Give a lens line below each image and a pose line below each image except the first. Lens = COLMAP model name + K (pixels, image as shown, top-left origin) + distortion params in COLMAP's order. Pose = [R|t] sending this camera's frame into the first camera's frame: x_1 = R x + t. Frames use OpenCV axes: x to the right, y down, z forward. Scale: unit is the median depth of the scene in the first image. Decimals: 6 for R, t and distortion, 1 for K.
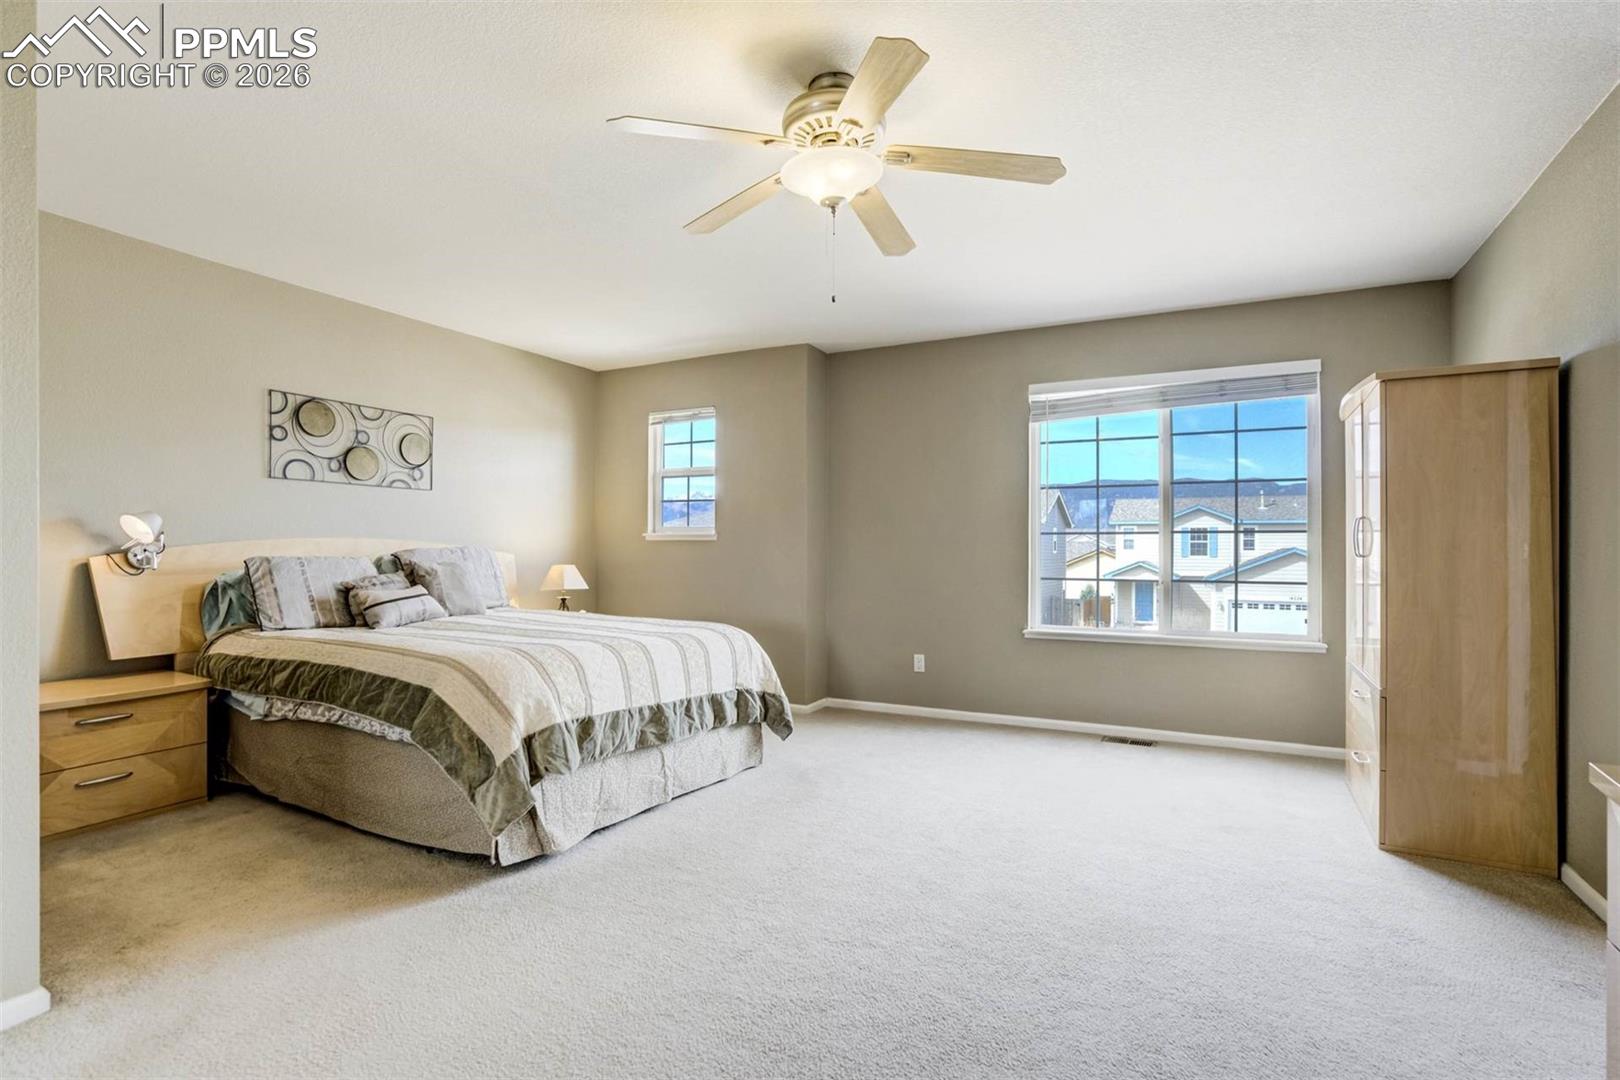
lens RADIAL K [[770.5, 0, 810.0], [0, 770.5, 540.0], [0, 0, 1]] dist [0.021893, 0.000050]
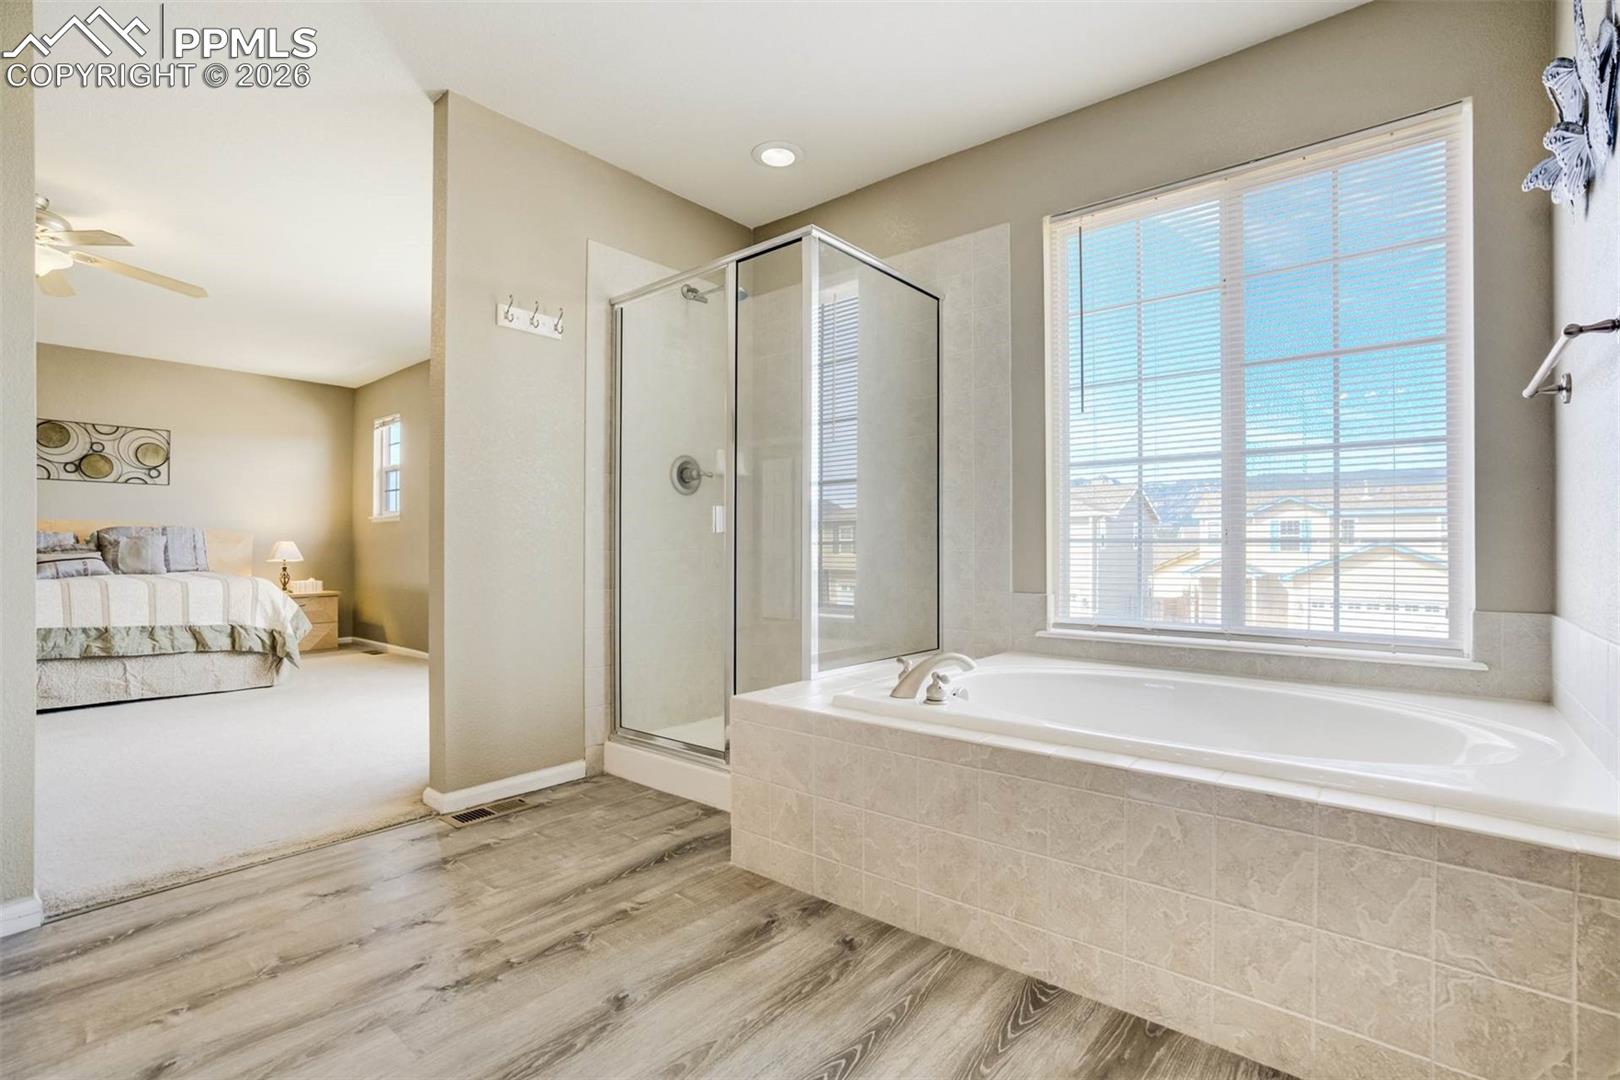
lens RADIAL K [[763.4, 0, 810.0], [0, 763.4, 540.0], [0, 0, 1]] dist [0.000246, 0.000130]
pose [[0.976845, -0.011136, -0.213657, 0.975615], [0.010162, 0.999932, -0.005657, 0.054917], [0.213706, 0.003355, 0.976892, -0.059106]]
